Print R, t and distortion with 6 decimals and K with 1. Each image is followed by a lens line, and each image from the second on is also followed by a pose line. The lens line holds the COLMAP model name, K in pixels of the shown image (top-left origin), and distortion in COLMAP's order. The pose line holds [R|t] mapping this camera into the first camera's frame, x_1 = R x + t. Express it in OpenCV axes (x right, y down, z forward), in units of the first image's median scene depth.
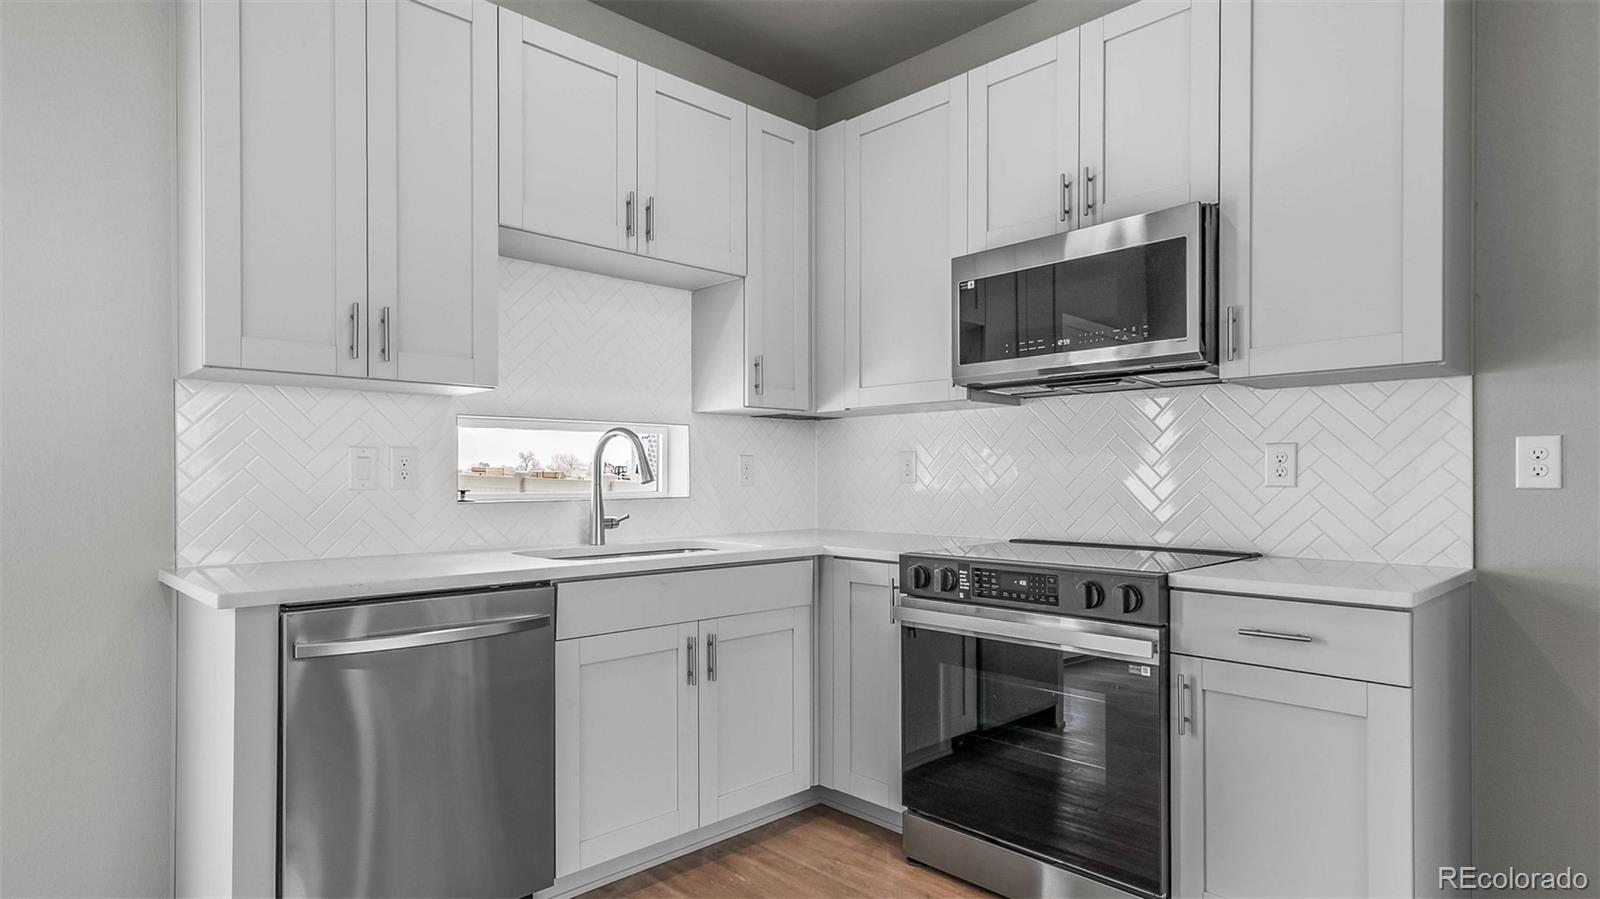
lens RADIAL K [[870.0, 0, 773.2], [0, 870.0, 477.1], [0, 0, 1]] dist [0.002261, -0.001109]
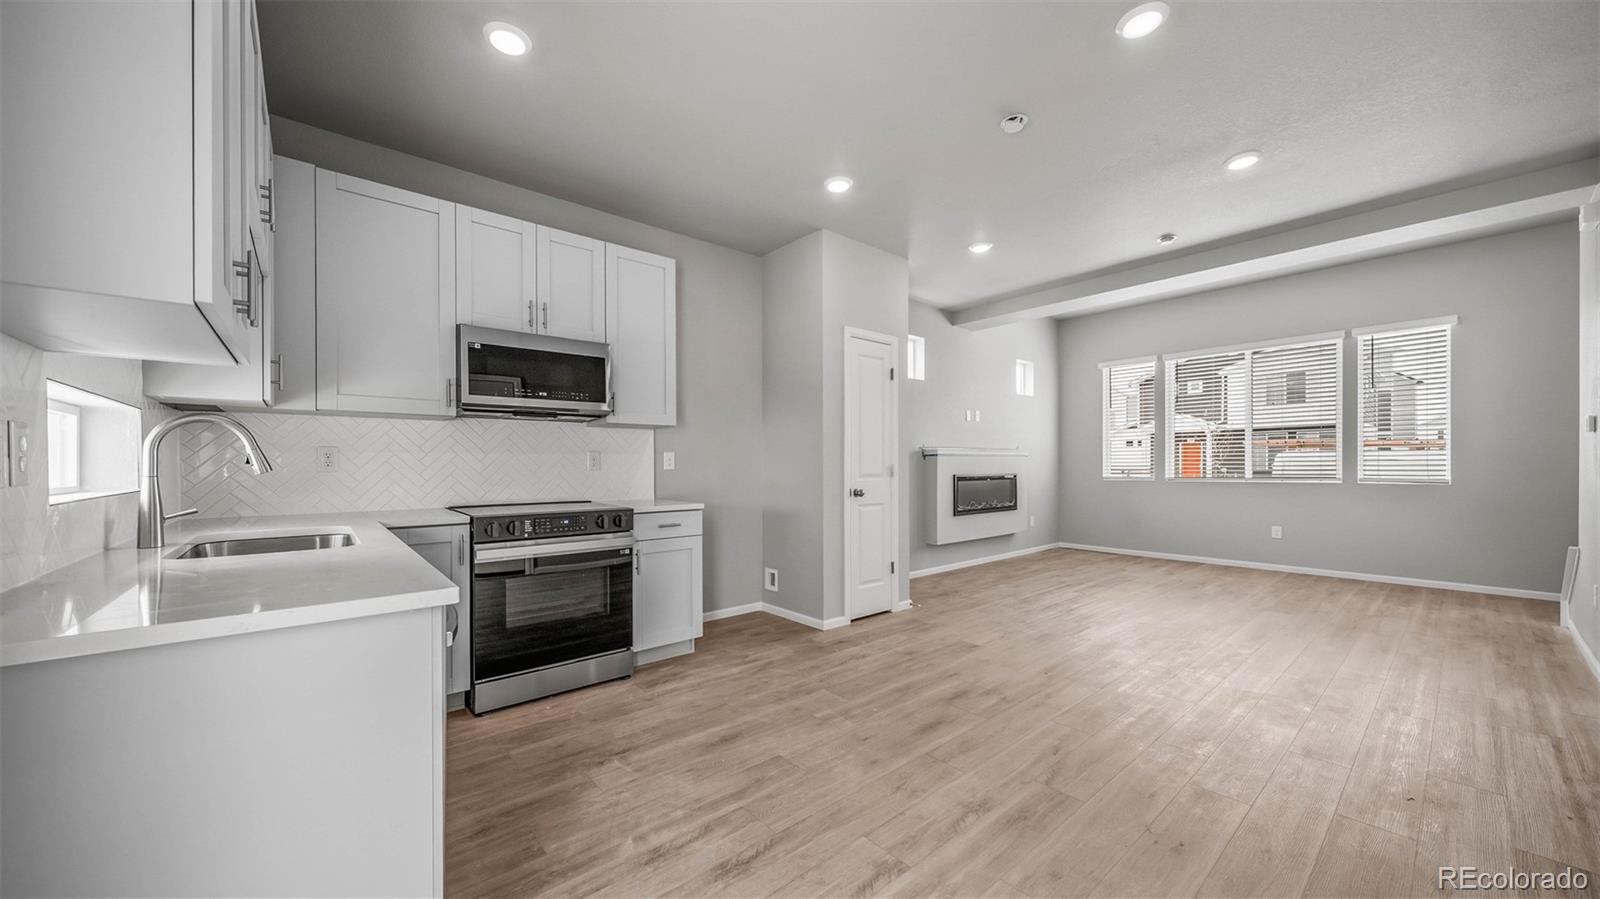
lens RADIAL K [[566.9, 0, 781.9], [0, 566.9, 469.1], [0, 0, 1]] dist [0.004504, -0.000810]
pose [[0.055373, -0.005891, 0.998448, -0.828576], [0.004207, 0.999975, 0.005667, 0.000660], [-0.998457, 0.003887, 0.055396, 0.409936]]
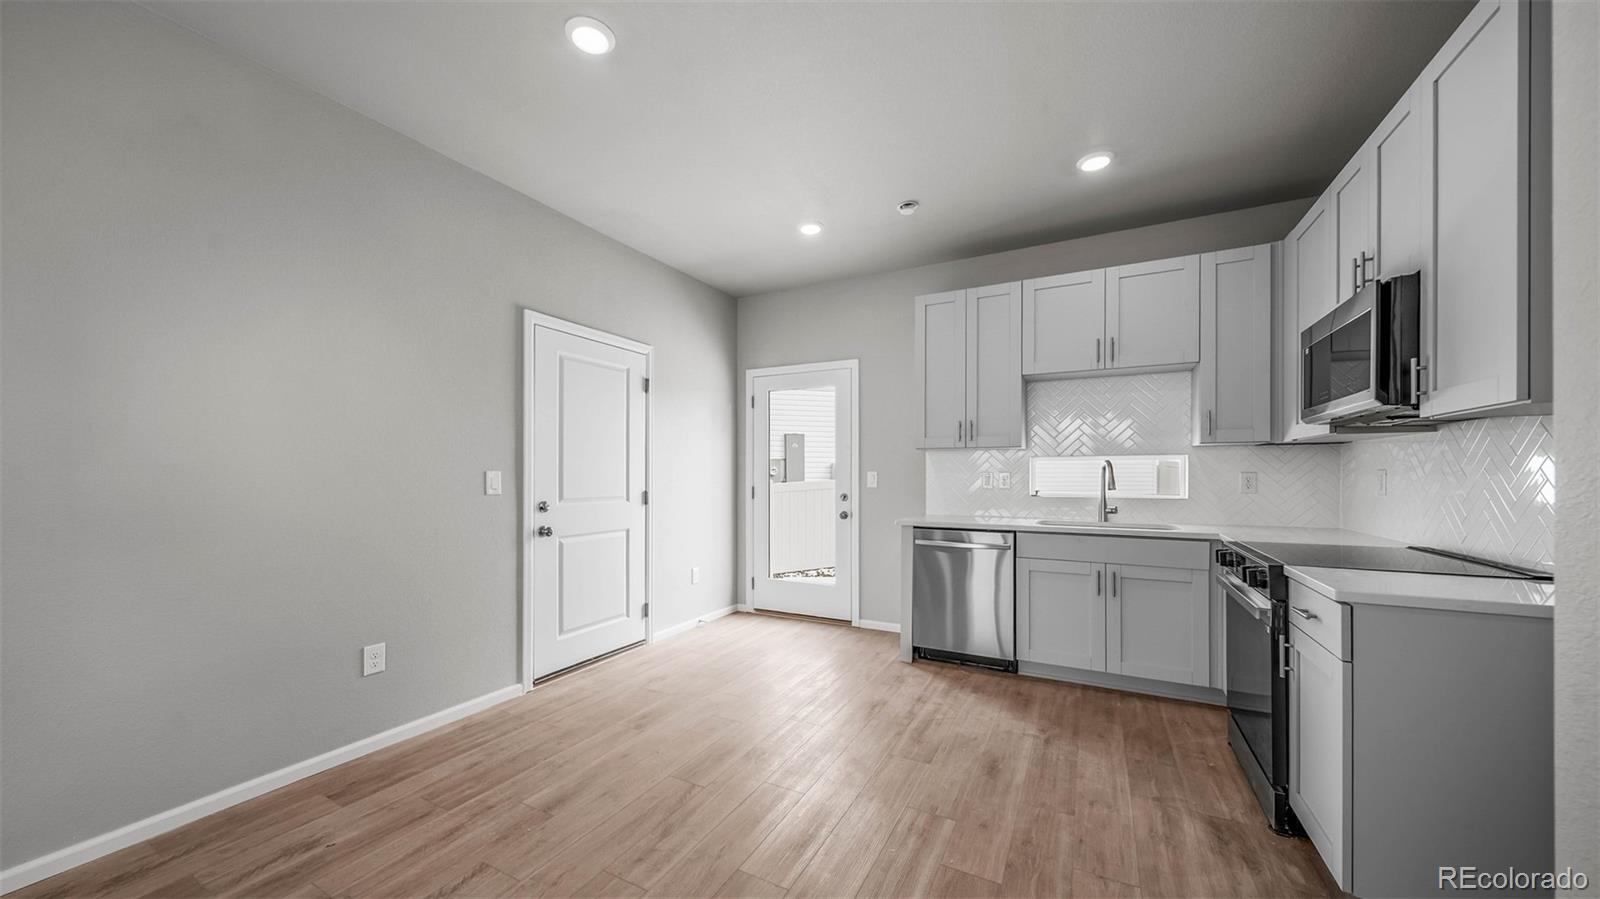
lens RADIAL K [[566.9, 0, 778.4], [0, 566.9, 472.2], [0, 0, 1]] dist [0.004504, -0.000810]
pose [[0.310936, 0.000063, -0.950431, 0.869240], [-0.001843, 0.999998, -0.000536, -0.032439], [0.950429, 0.001918, 0.310935, -0.068126]]
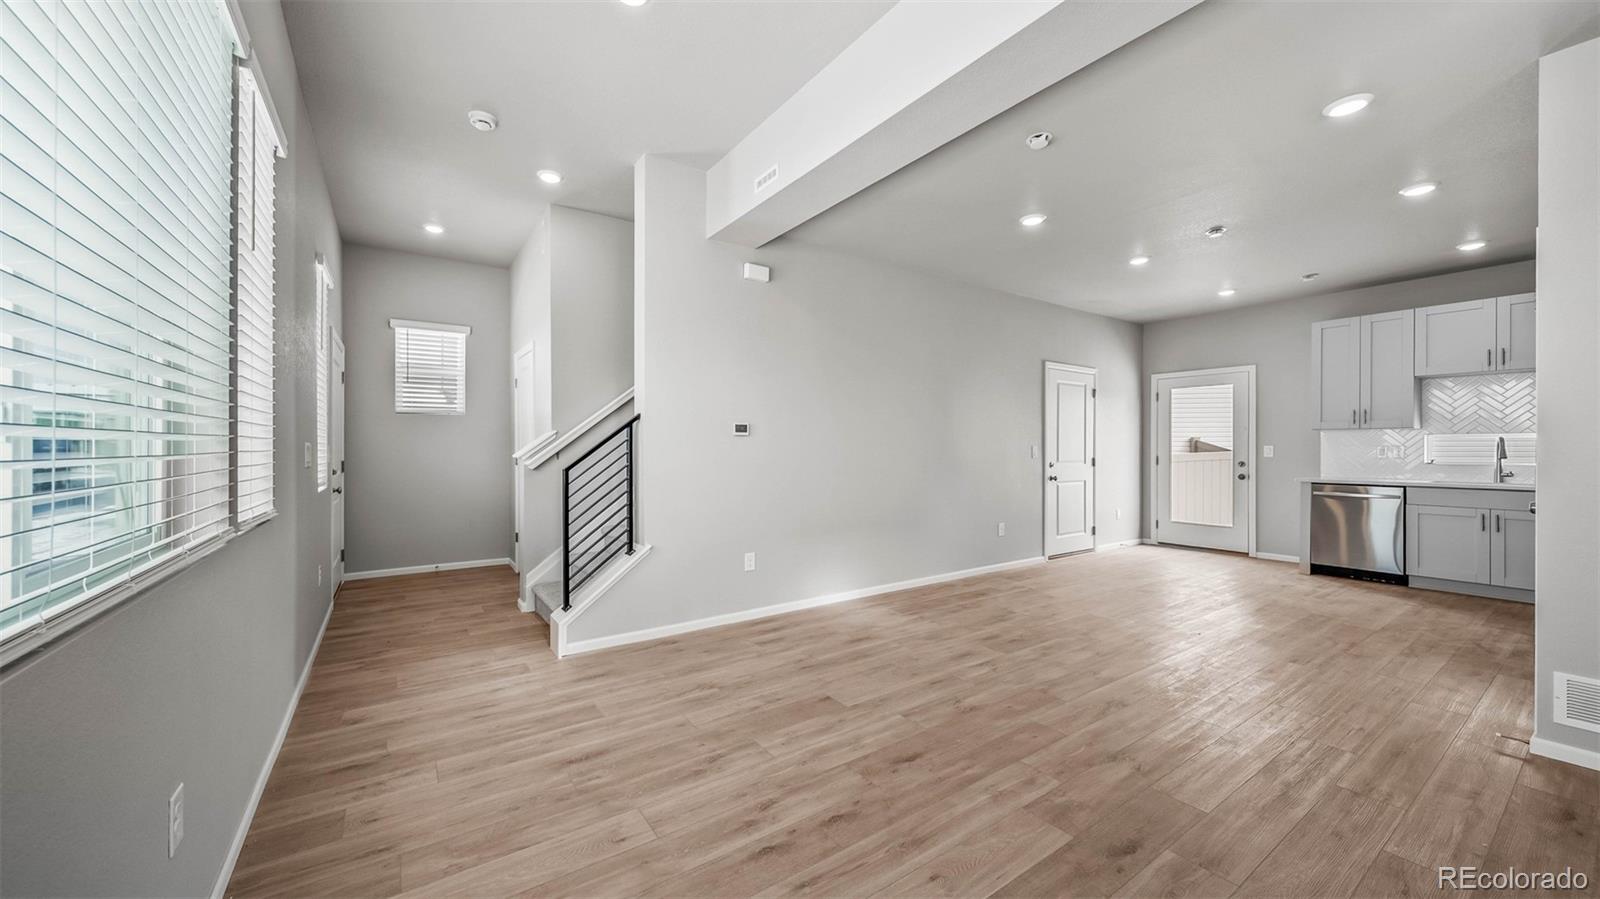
lens RADIAL K [[566.9, 0, 784.1], [0, 566.9, 448.2], [0, 0, 1]] dist [0.004504, -0.000810]
pose [[-0.160163, 0.003419, -0.987085, 2.043556], [-0.000408, 0.999994, 0.003530, -0.032503], [0.987090, 0.000968, -0.160161, -0.915146]]
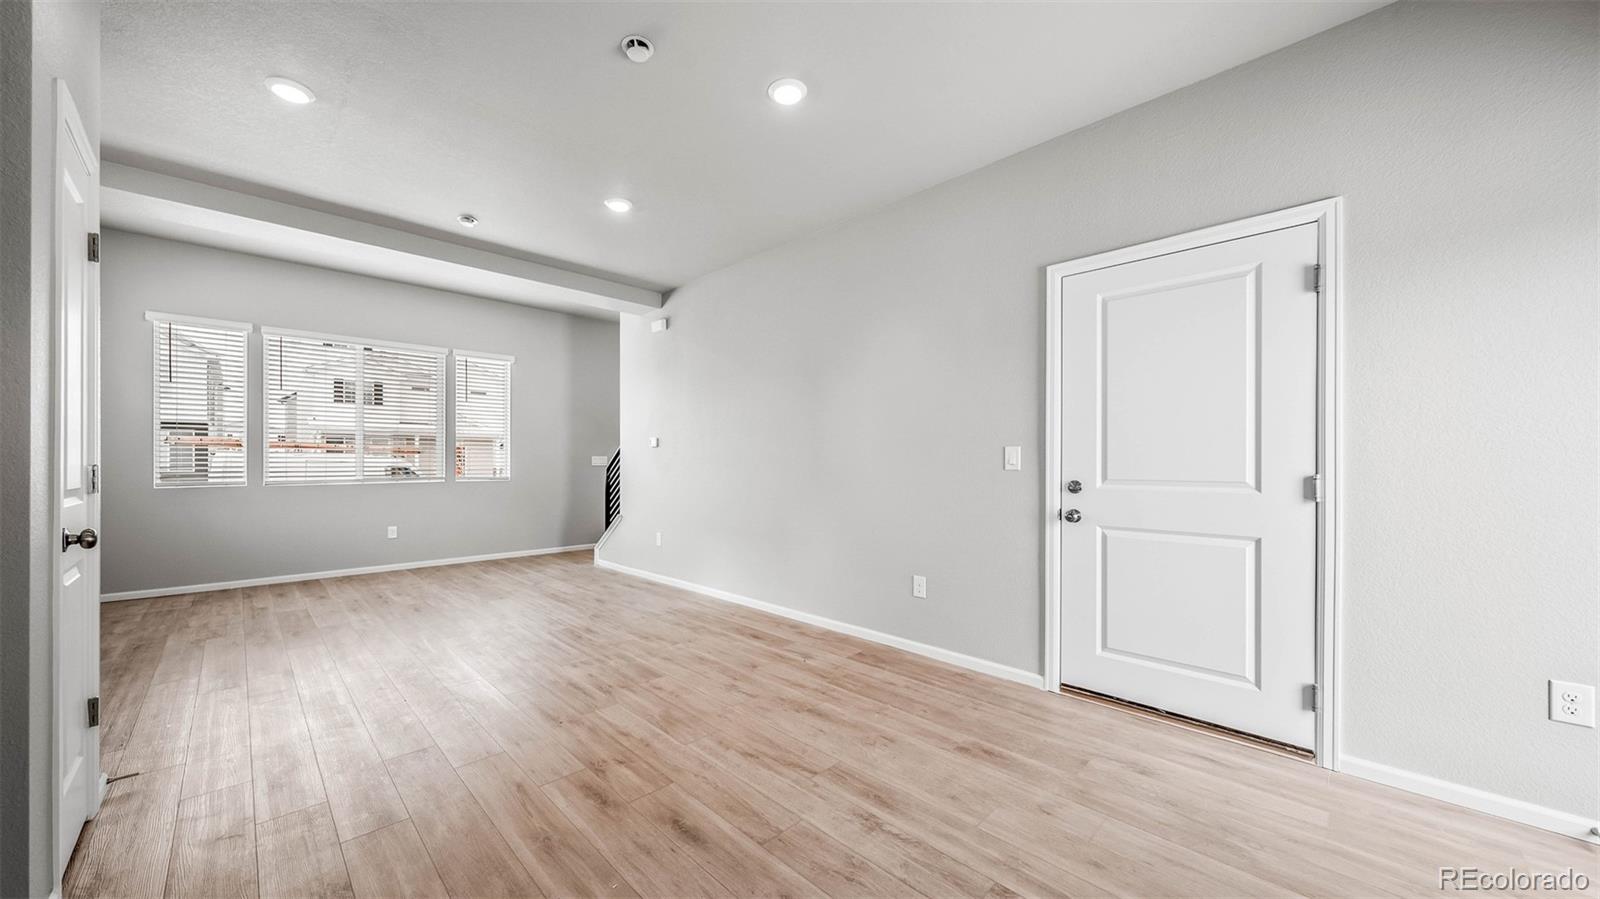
lens RADIAL K [[566.9, 0, 786.4], [0, 566.9, 462.2], [0, 0, 1]] dist [0.004504, -0.000810]
pose [[-0.999702, 0.003296, -0.024172, 0.053673], [0.003290, 0.999995, 0.000319, -0.003163], [0.024172, 0.000239, -0.999708, 0.912169]]
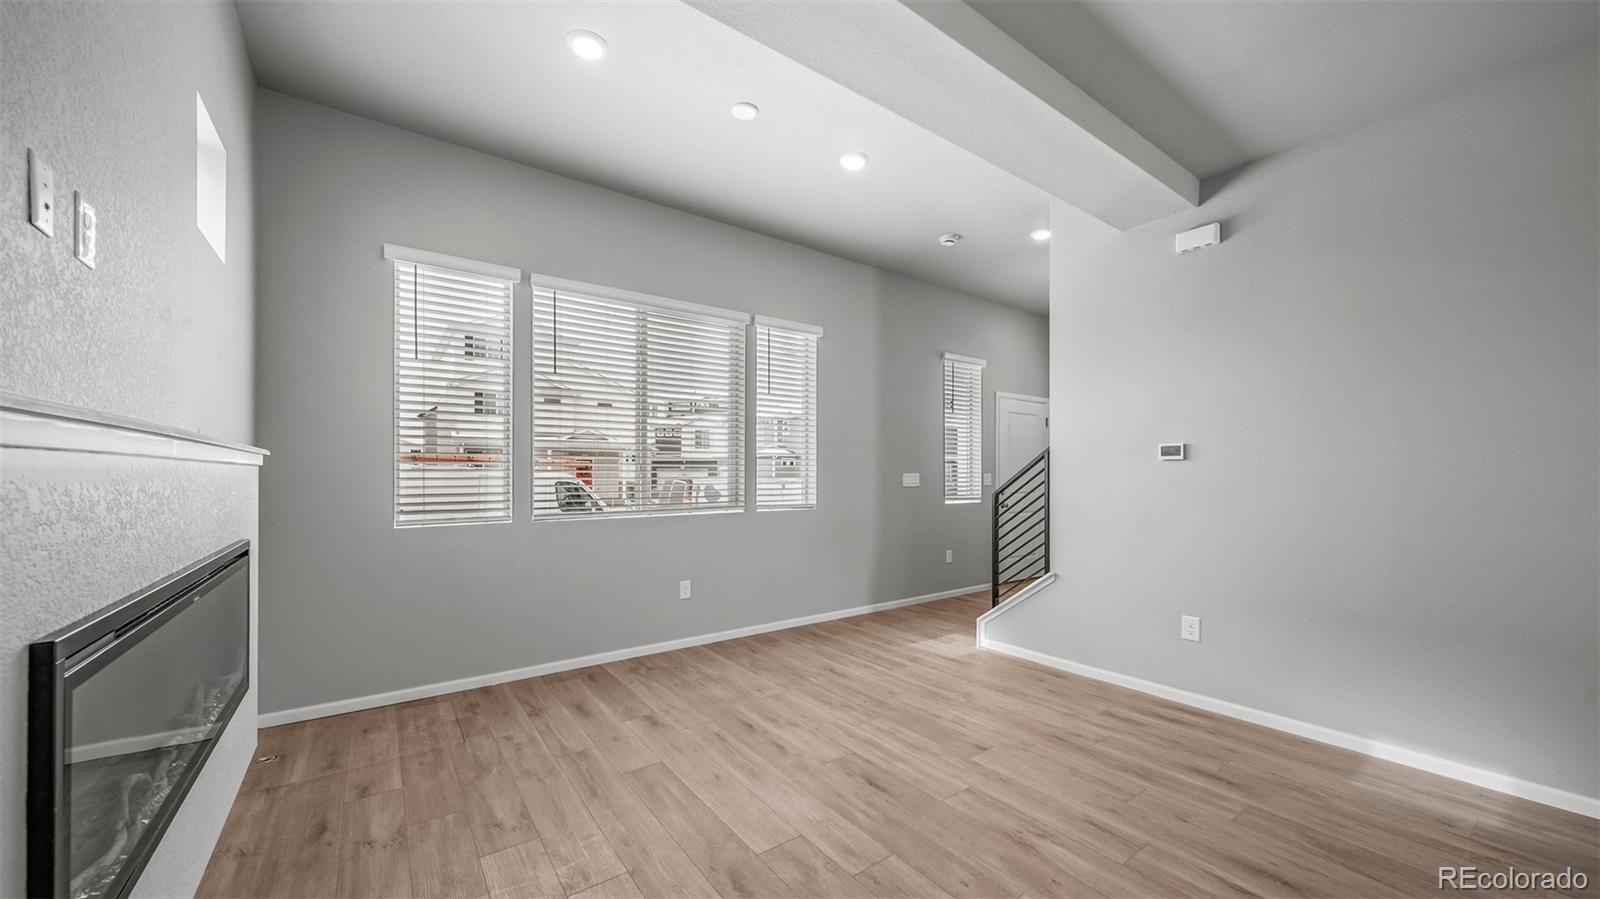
lens RADIAL K [[566.9, 0, 784.4], [0, 566.9, 473.4], [0, 0, 1]] dist [0.004504, -0.000810]
pose [[-0.993057, 0.005404, 0.117507, 1.191620], [0.005560, 0.999984, 0.000996, -0.039207], [-0.117499, 0.001643, -0.993072, 0.025301]]
